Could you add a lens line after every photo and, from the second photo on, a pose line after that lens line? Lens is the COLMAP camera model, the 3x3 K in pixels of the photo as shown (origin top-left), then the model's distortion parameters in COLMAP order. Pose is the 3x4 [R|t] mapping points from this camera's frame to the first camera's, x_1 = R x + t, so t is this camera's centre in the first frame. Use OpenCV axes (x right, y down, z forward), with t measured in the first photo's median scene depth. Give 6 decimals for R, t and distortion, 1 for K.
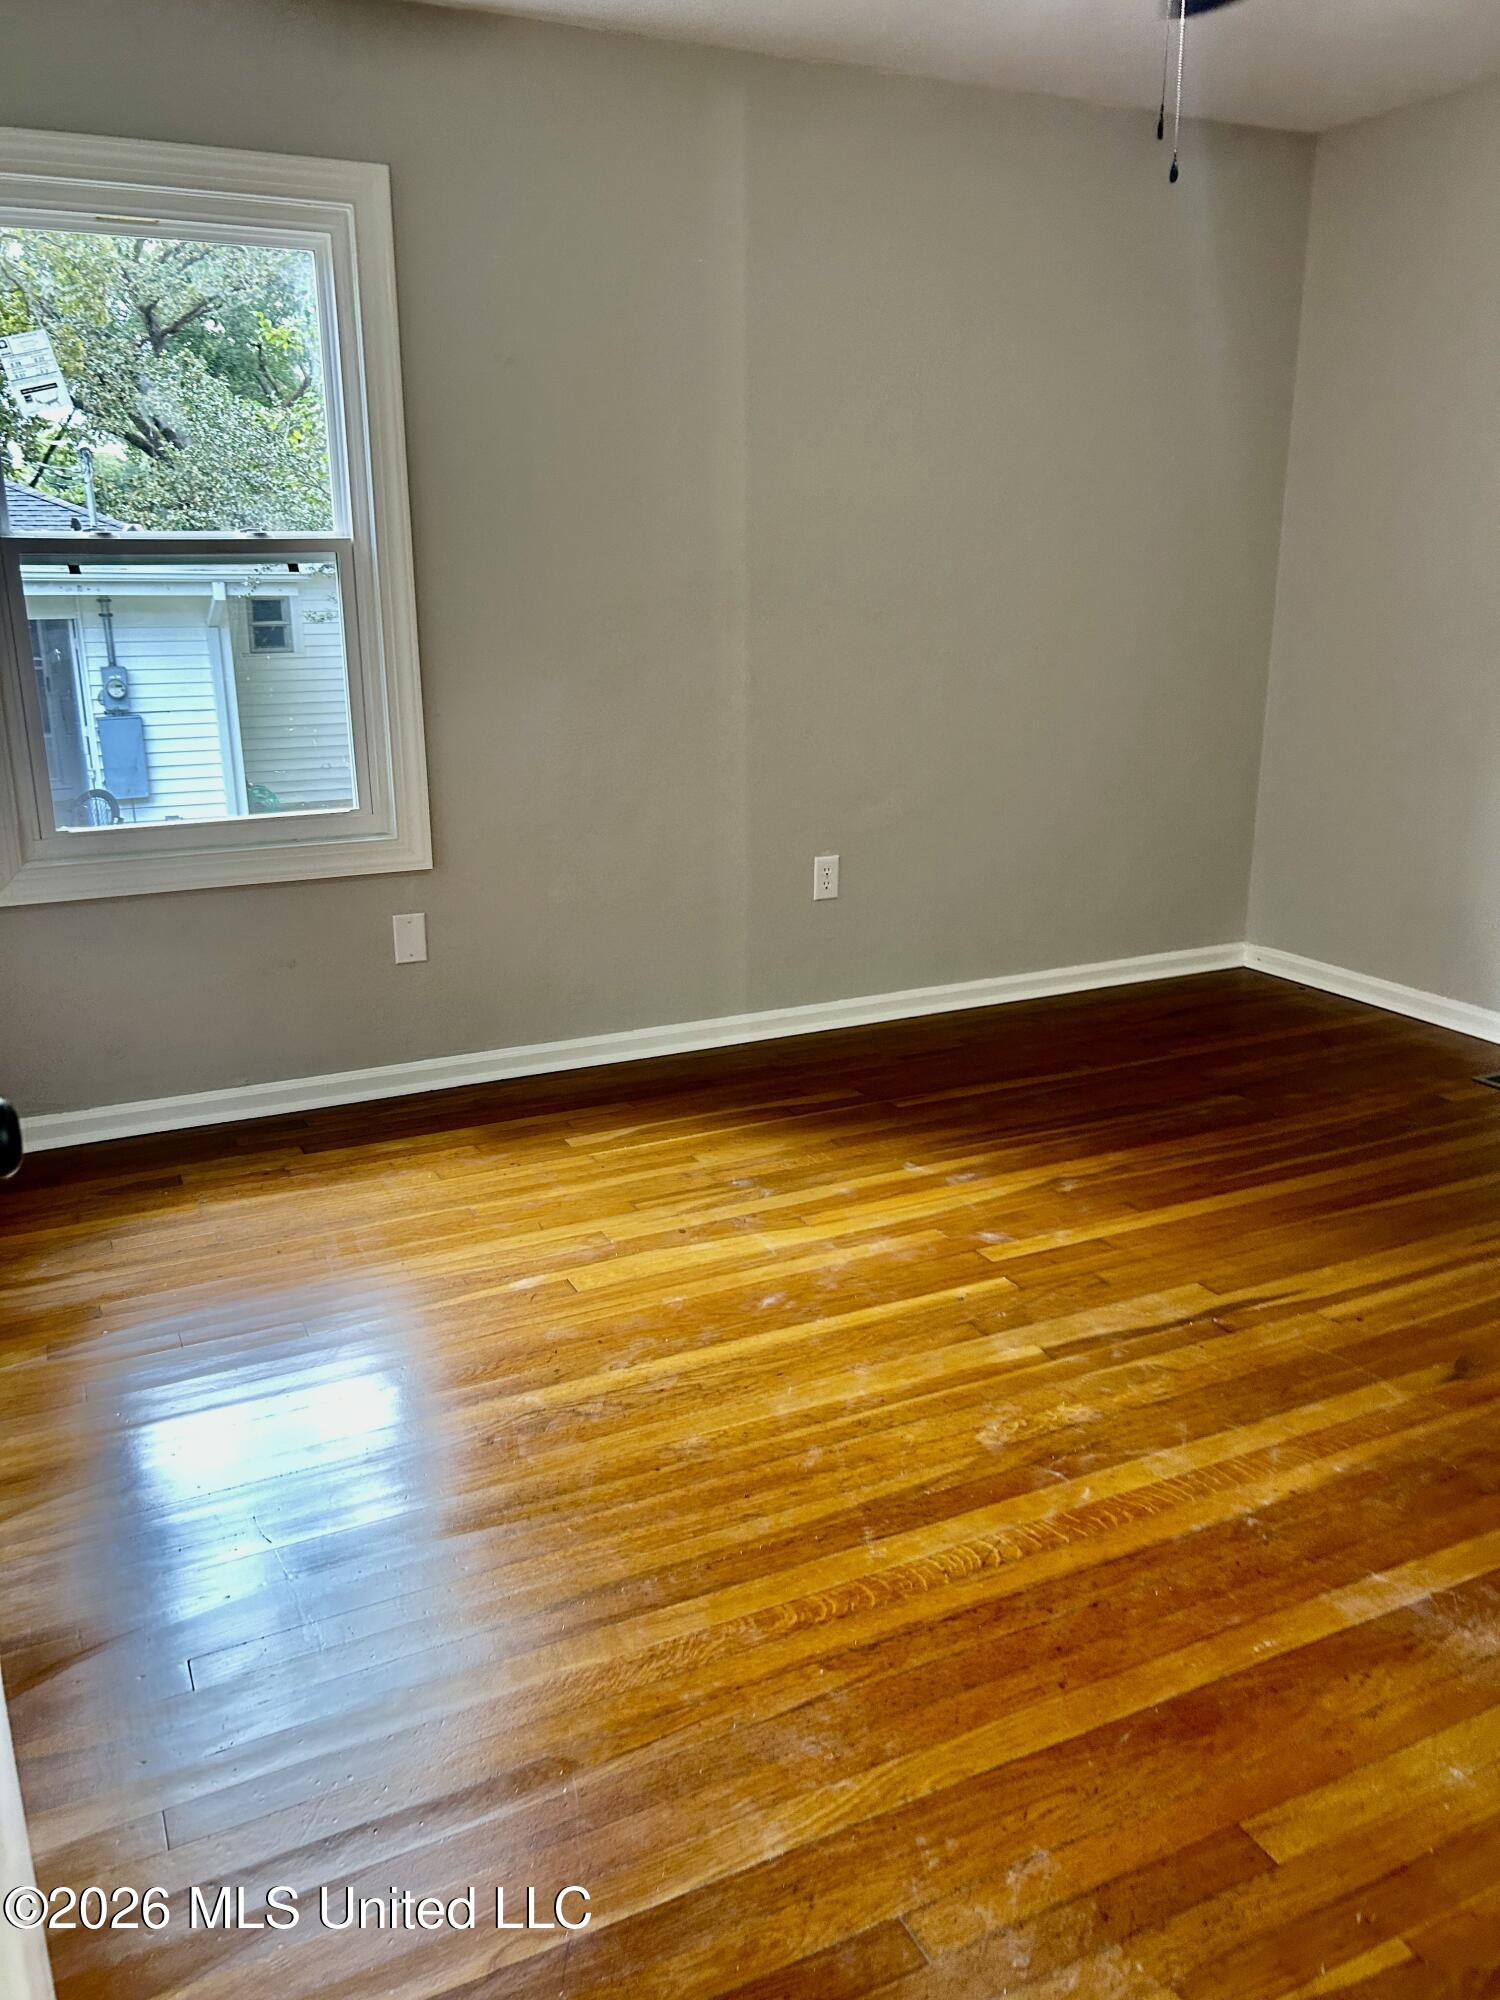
lens RADIAL K [[1511.9, 0, 743.1], [0, 1511.9, 1002.1], [0, 0, 1]] dist [0.060827, -0.077883]
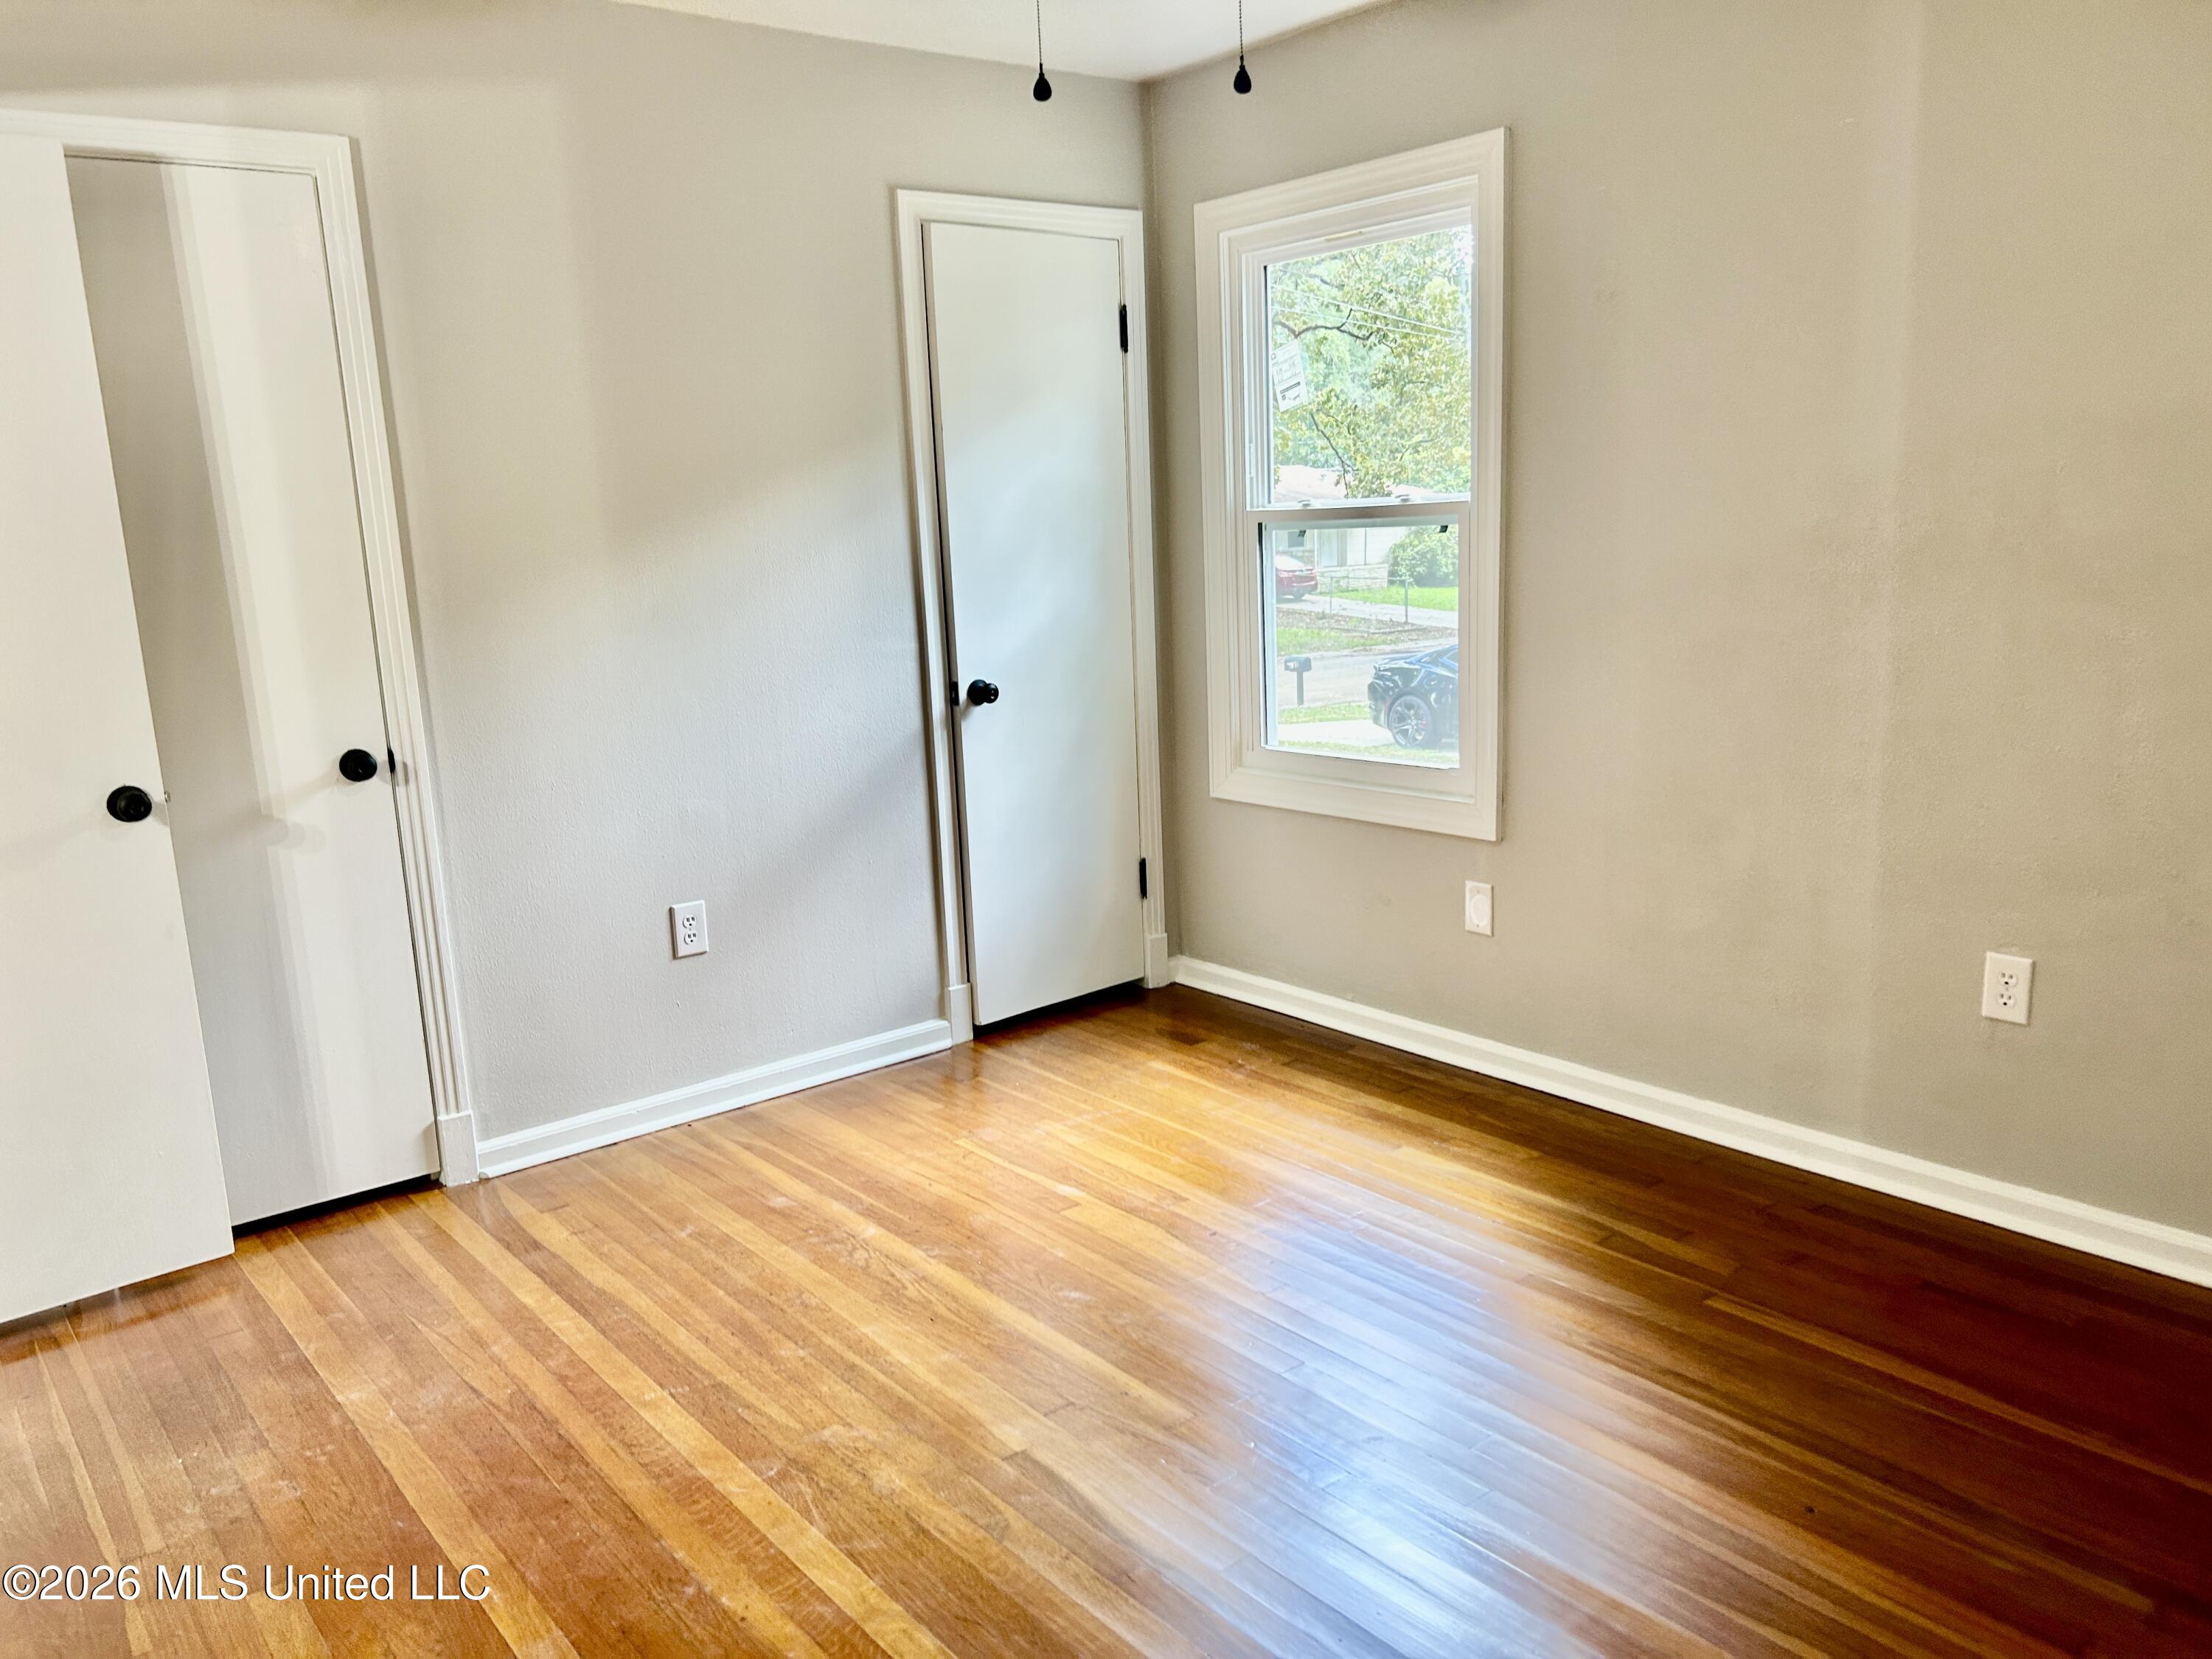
lens RADIAL K [[1672.2, 0, 1098.4], [0, 1672.2, 844.2], [0, 0, 1]] dist [0.060827, -0.077883]
pose [[0.219055, 0.192658, -0.956503, 1.069309], [-0.230576, 0.962767, 0.141114, -0.255561], [0.948077, 0.189635, 0.255322, 0.727544]]
